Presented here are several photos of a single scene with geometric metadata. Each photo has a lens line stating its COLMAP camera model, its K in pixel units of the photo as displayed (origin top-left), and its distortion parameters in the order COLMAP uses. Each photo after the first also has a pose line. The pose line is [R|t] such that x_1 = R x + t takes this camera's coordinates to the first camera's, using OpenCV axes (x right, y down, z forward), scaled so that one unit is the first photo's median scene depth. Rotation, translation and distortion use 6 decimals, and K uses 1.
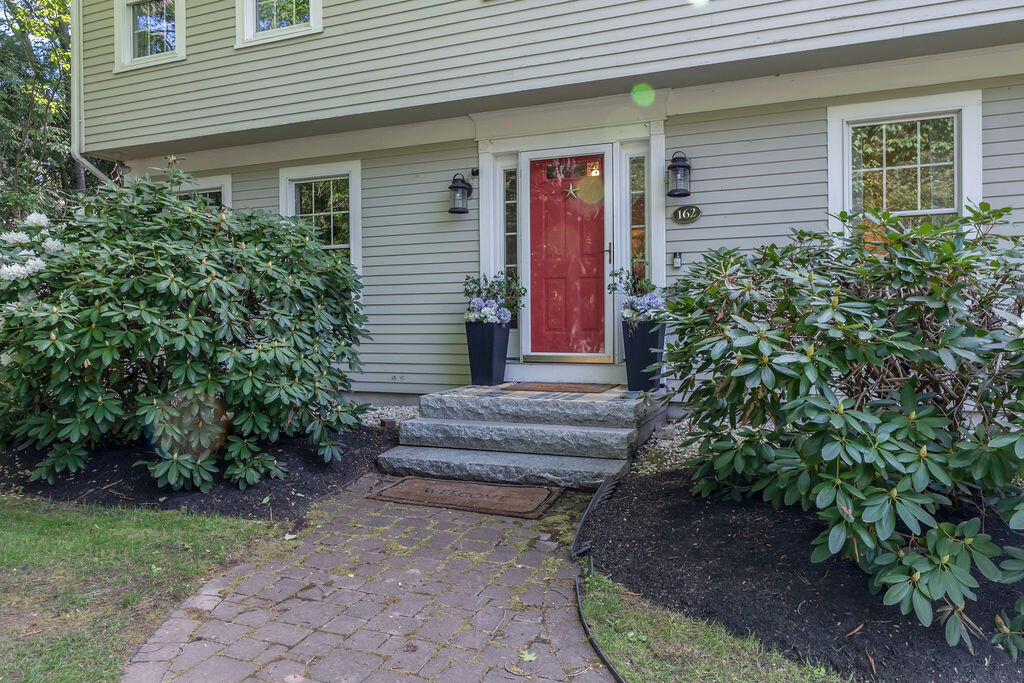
lens RADIAL K [[685.4, 0, 493.9], [0, 685.4, 335.9], [0, 0, 1]] dist [0.004450, 0.000681]
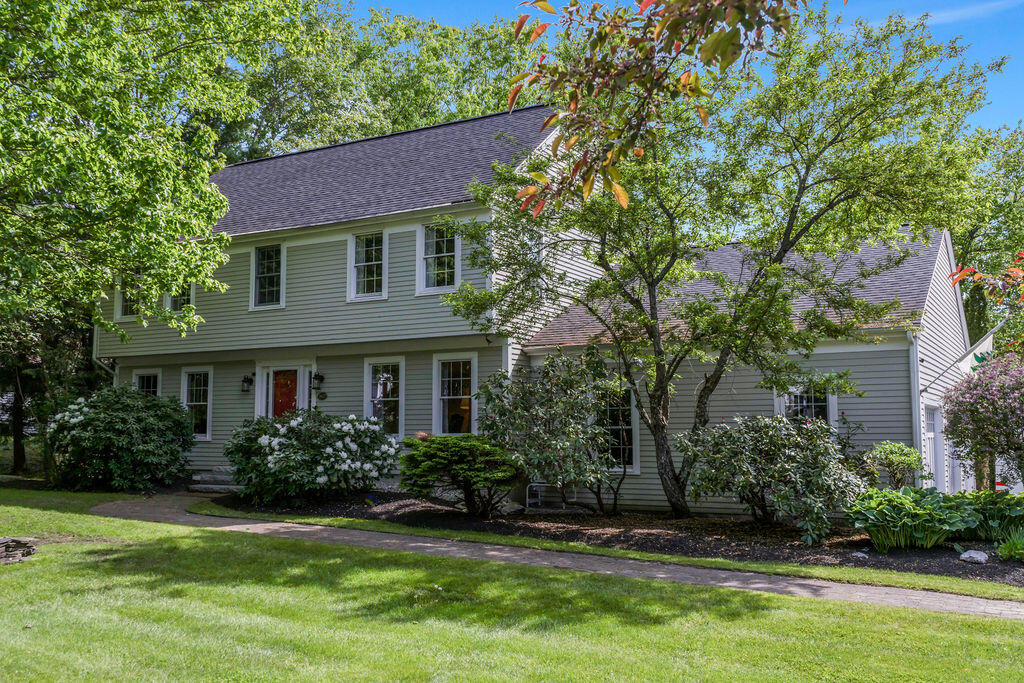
lens RADIAL K [[987.5, 0, 512.0], [0, 987.5, 341.5], [0, 0, 1]] dist [0.006138, 0.003829]
pose [[0.991062, -0.002802, -0.133369, 1.663860], [-0.012608, 0.993337, -0.114558, 0.033272], [0.132802, 0.115216, 0.984423, -2.846330]]
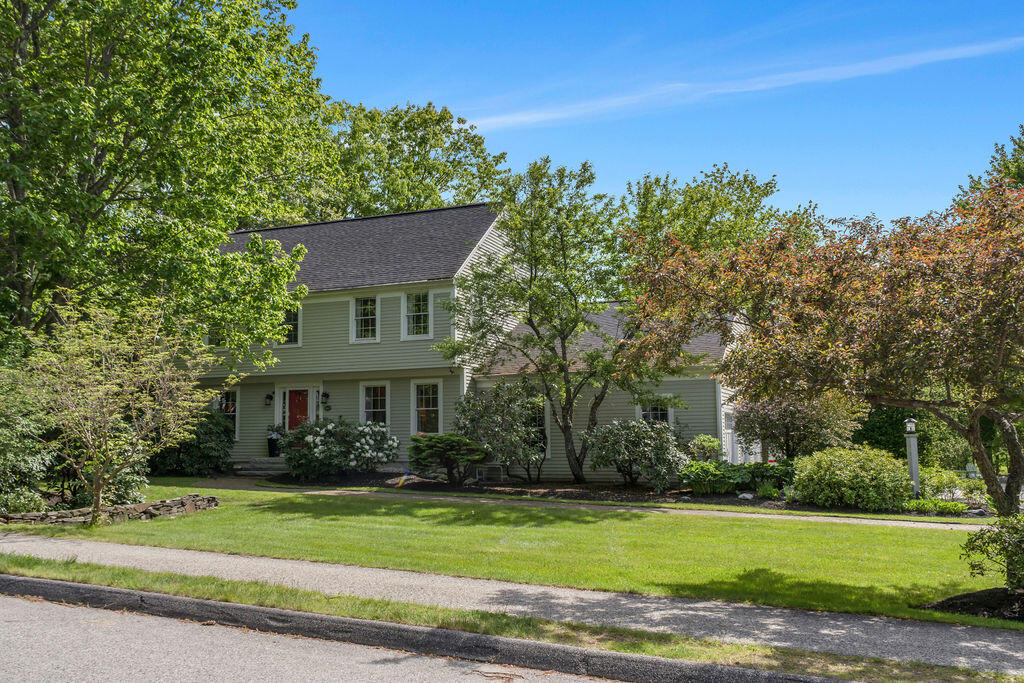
lens RADIAL K [[957.7, 0, 512.0], [0, 957.7, 341.5], [0, 0, 1]] dist [0.043508, 0.001656]
pose [[0.999747, 0.001367, 0.022456, 1.301751], [0.001316, 0.992892, -0.119014, 0.087014], [-0.022459, 0.119014, 0.992639, -4.647236]]
